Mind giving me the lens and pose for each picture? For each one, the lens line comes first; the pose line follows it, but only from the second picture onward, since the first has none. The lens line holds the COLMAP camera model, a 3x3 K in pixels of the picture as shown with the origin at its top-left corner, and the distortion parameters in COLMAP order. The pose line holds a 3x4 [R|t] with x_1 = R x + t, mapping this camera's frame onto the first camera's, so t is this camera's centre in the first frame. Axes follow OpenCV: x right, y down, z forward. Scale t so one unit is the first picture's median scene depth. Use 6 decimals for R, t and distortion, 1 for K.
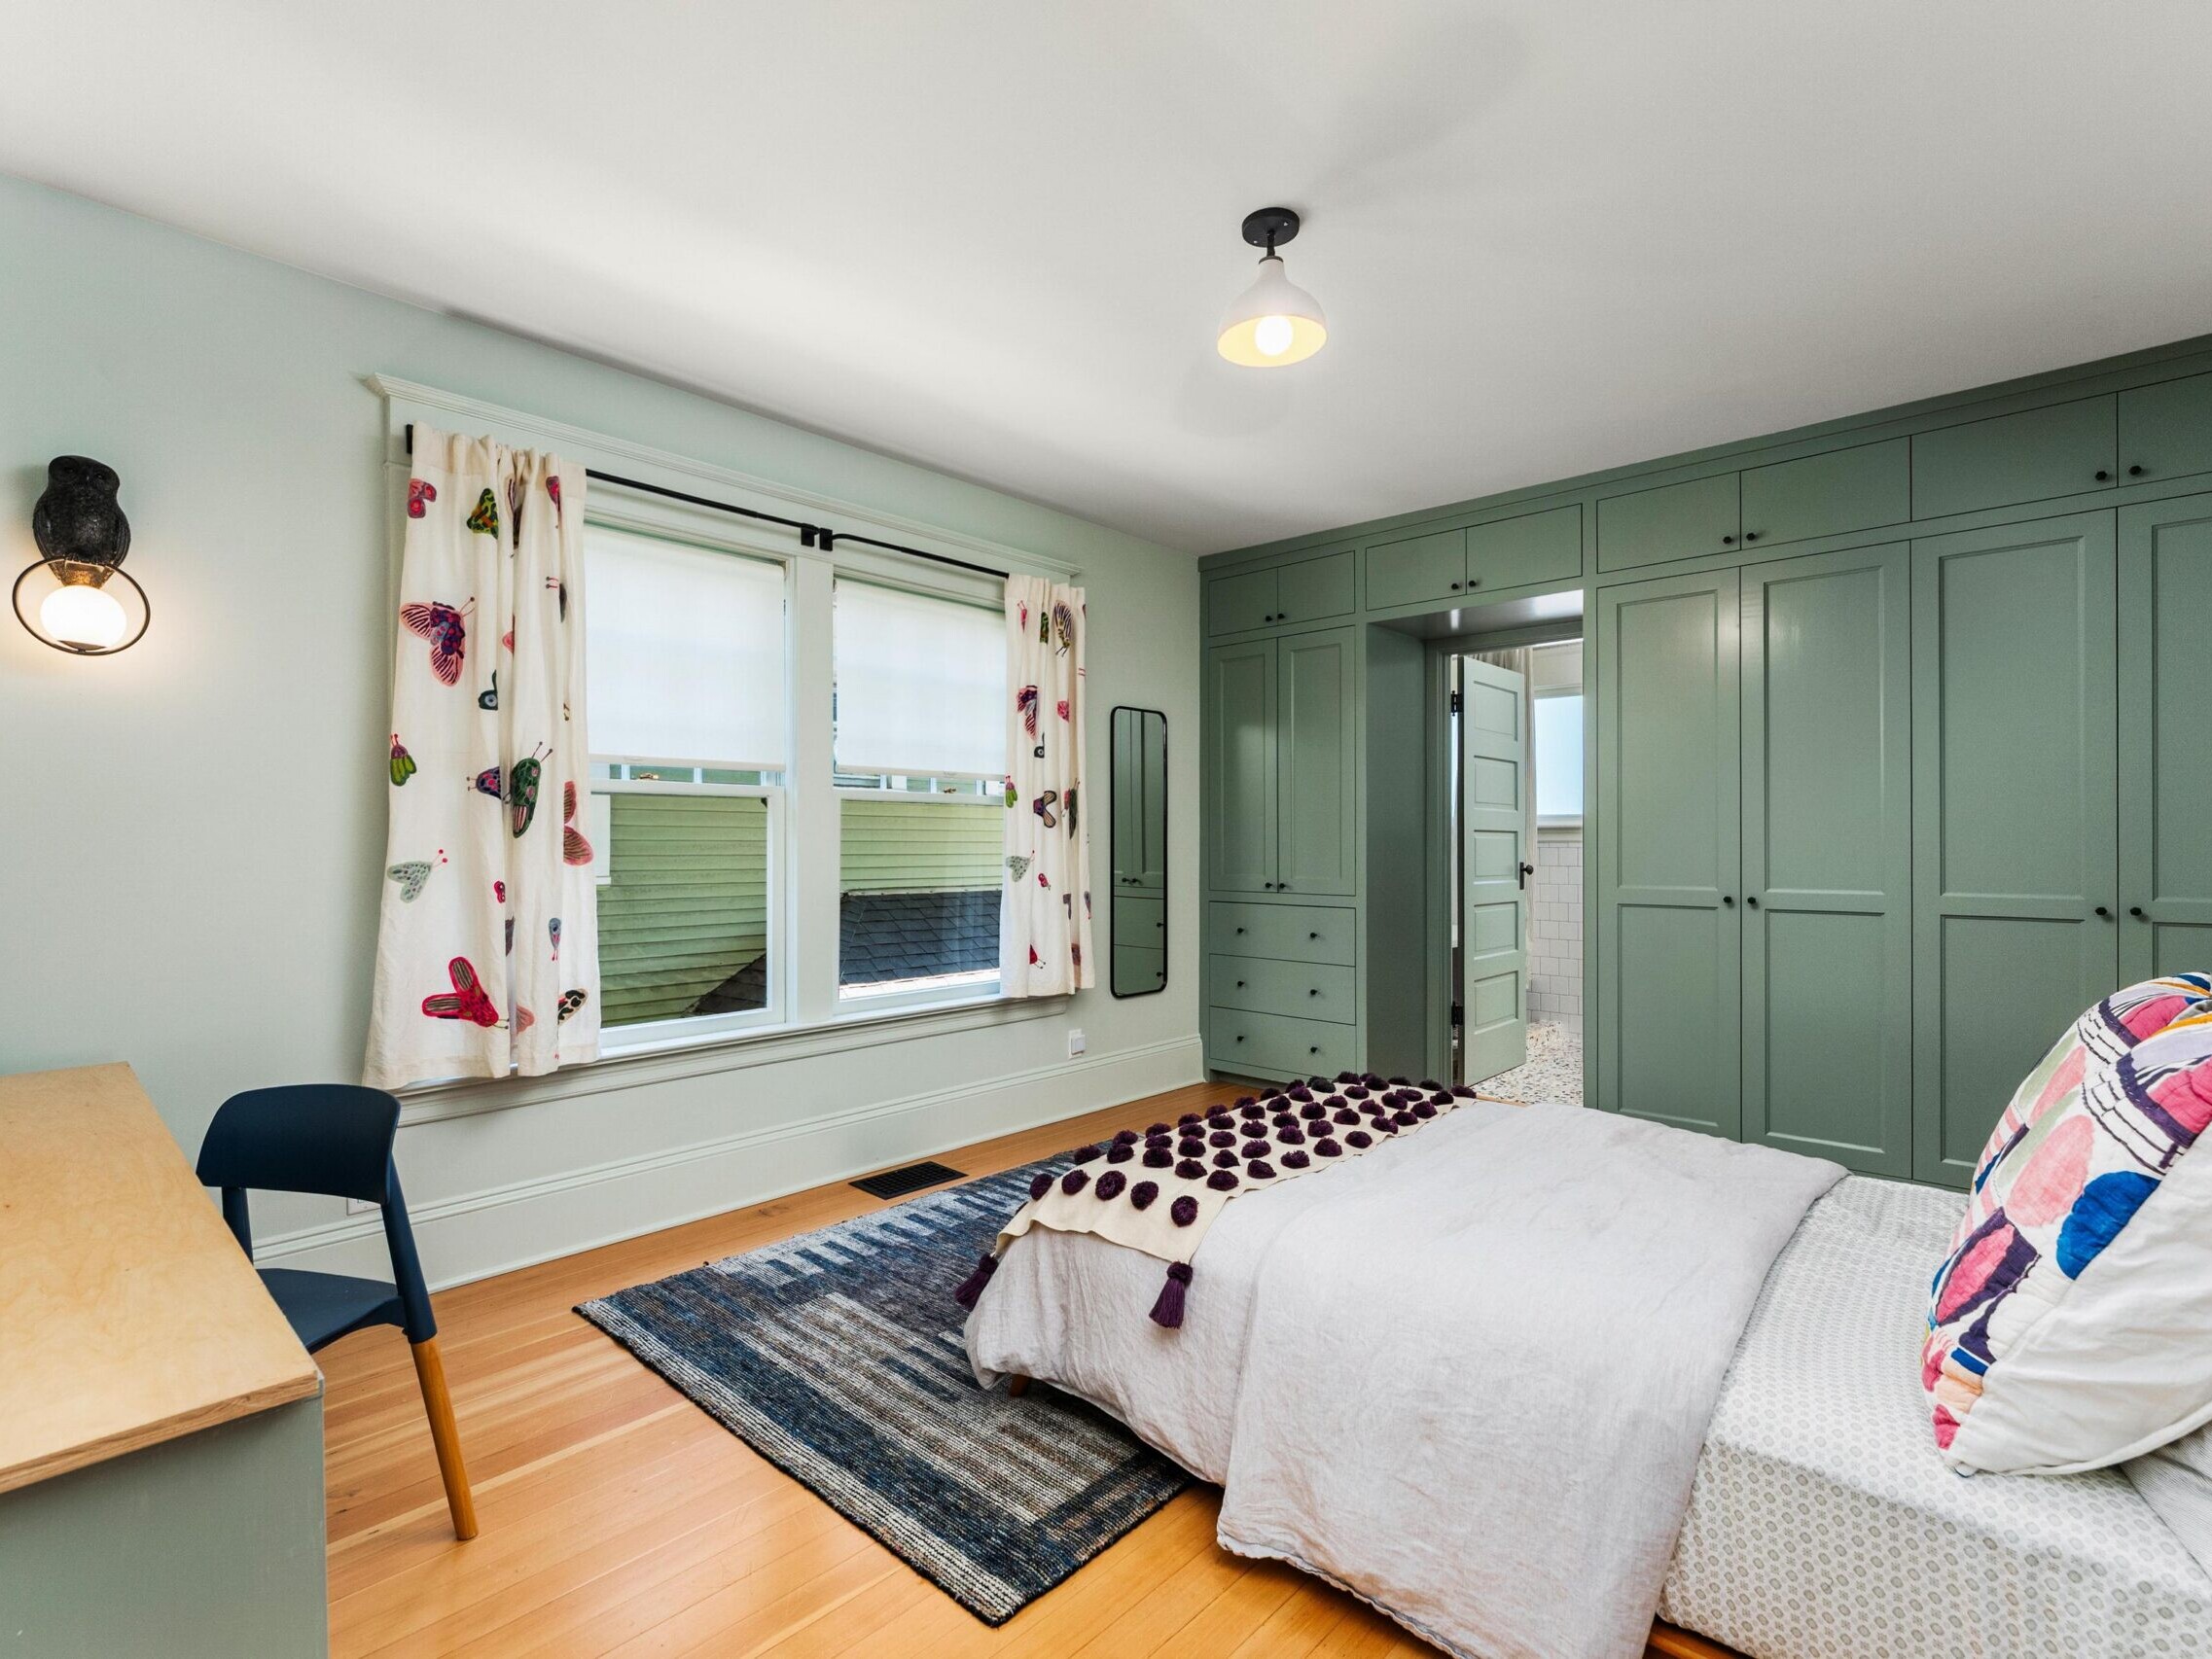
lens RADIAL K [[1048.4, 0, 1106.0], [0, 1048.4, 829.5], [0, 0, 1]] dist [0.000255, -0.000164]
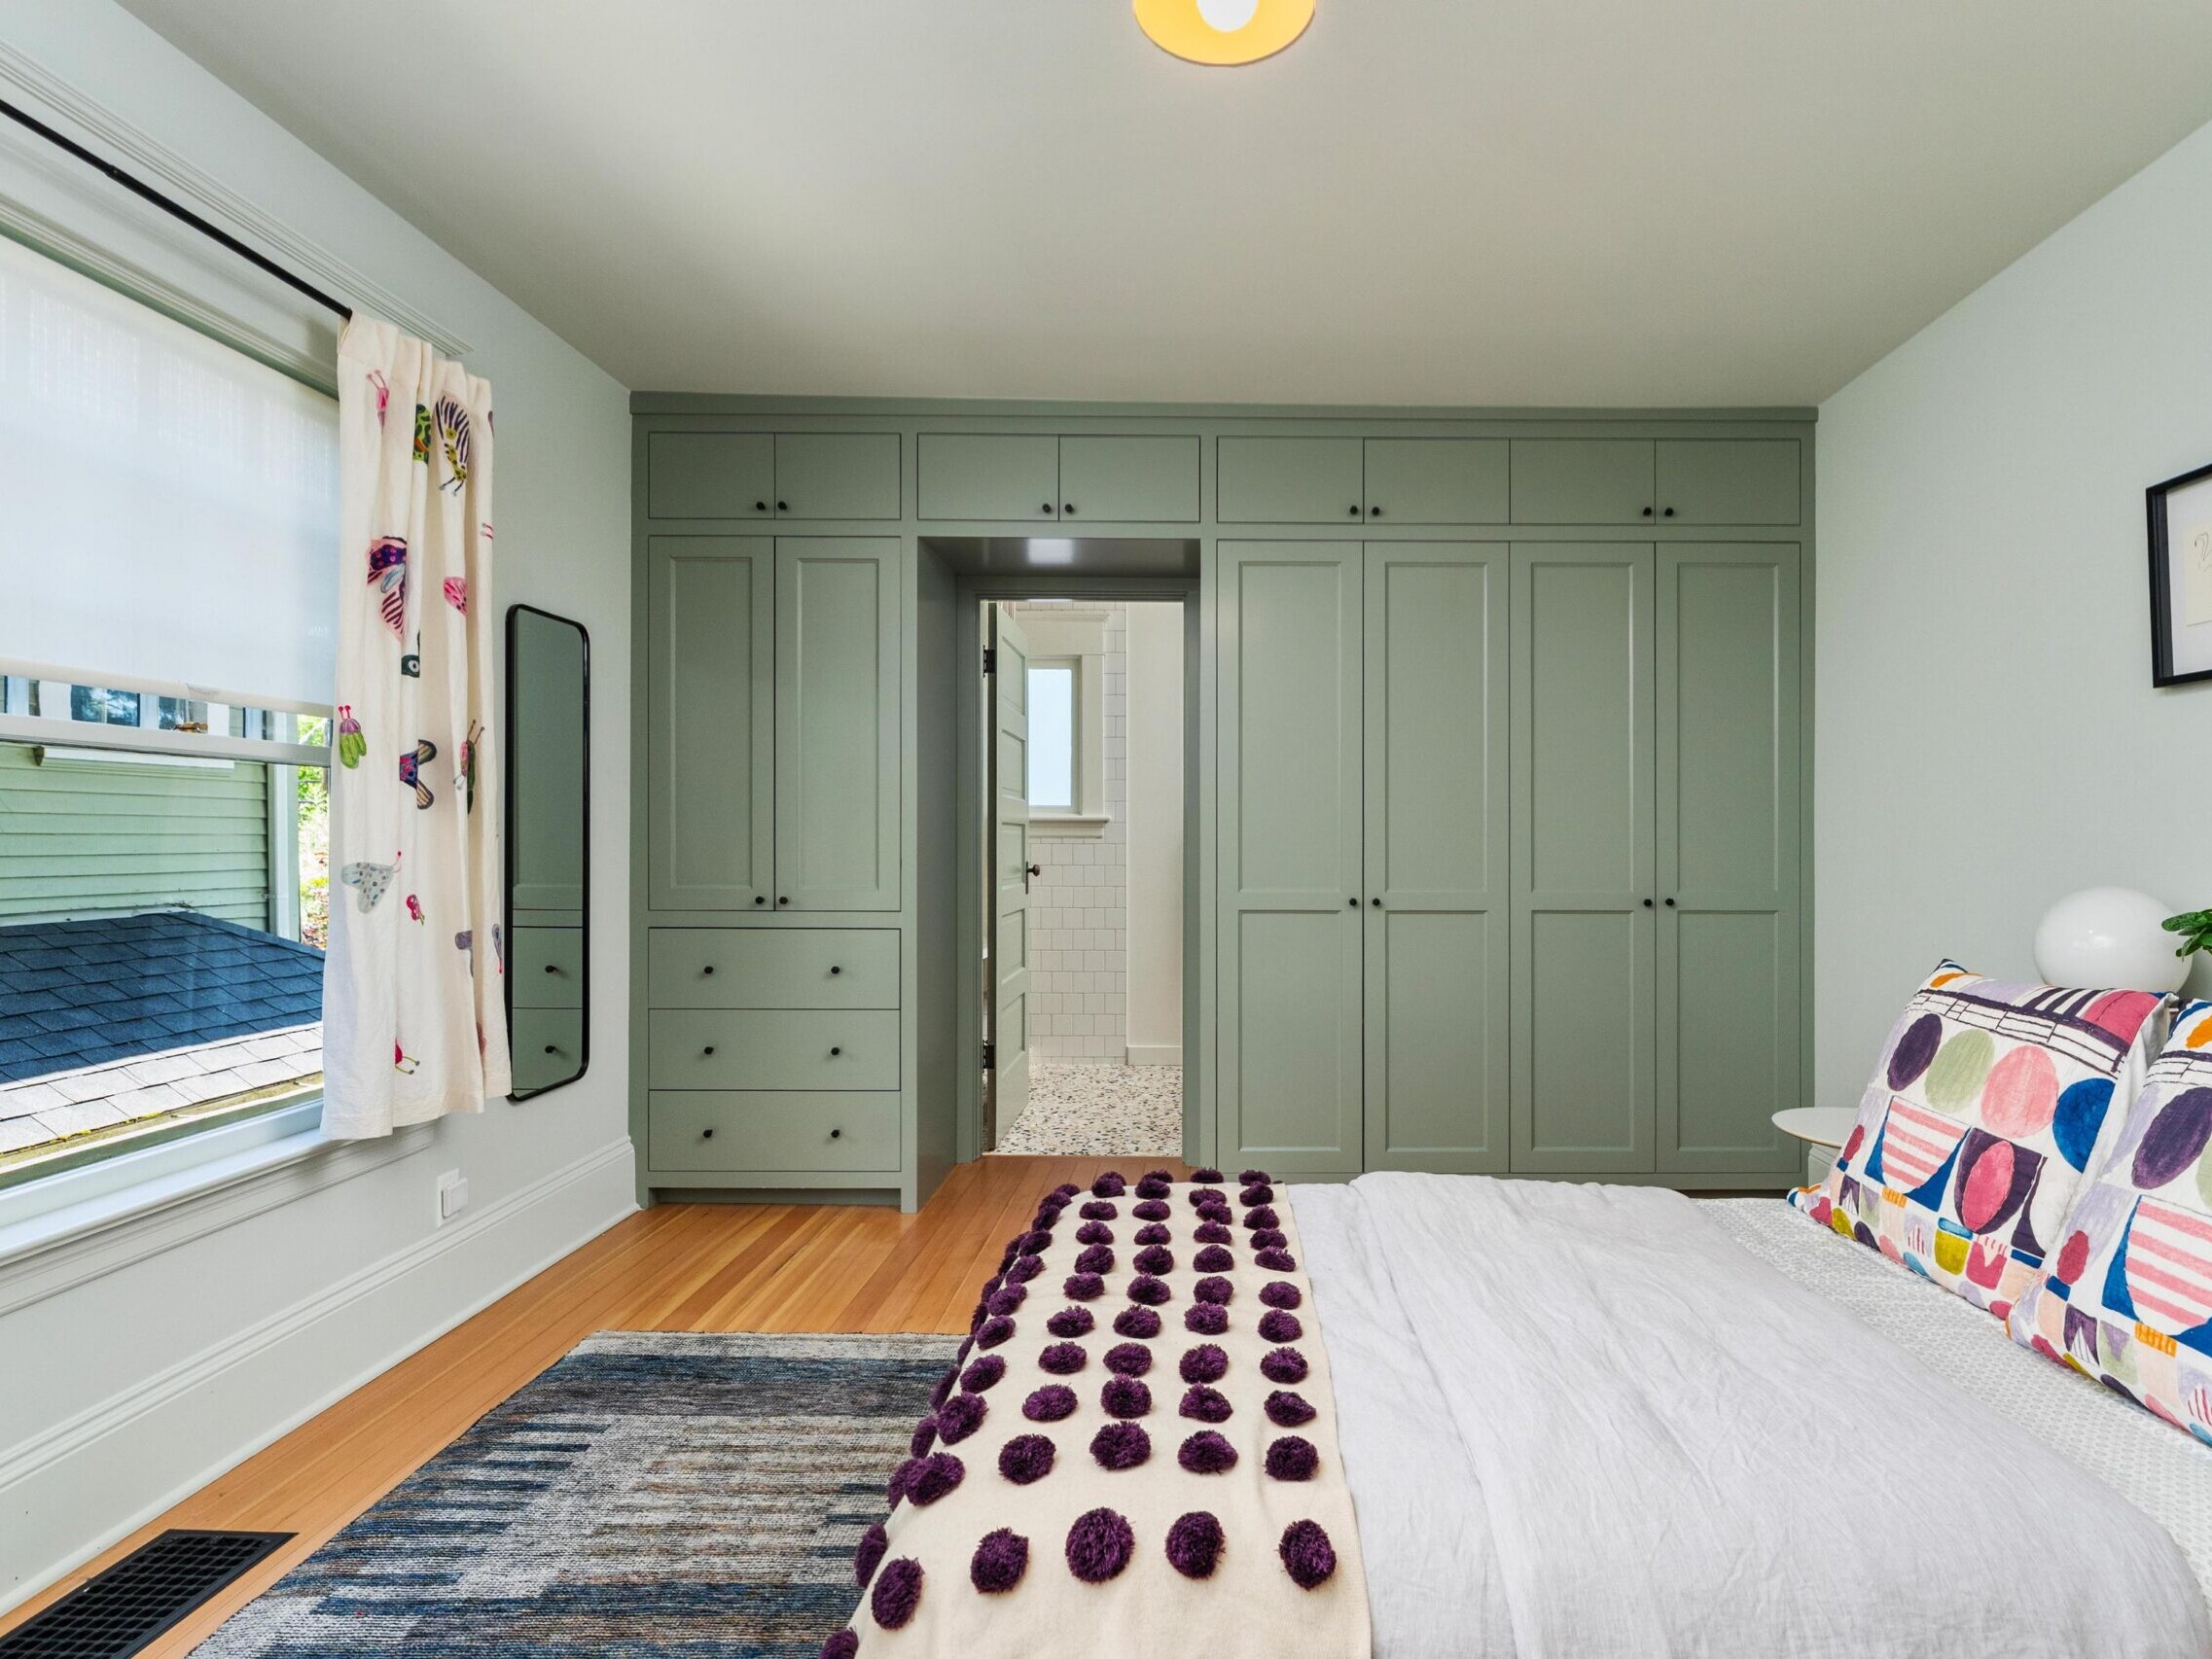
lens RADIAL K [[1136.7, 0, 1106.0], [0, 1136.7, 829.5], [0, 0, 1]] dist [0.000589, 0.000225]
pose [[0.733069, 0.007449, 0.680114, -0.195776], [-0.012689, 0.999916, 0.002725, 0.002847], [-0.680036, -0.010628, 0.733102, 0.338220]]
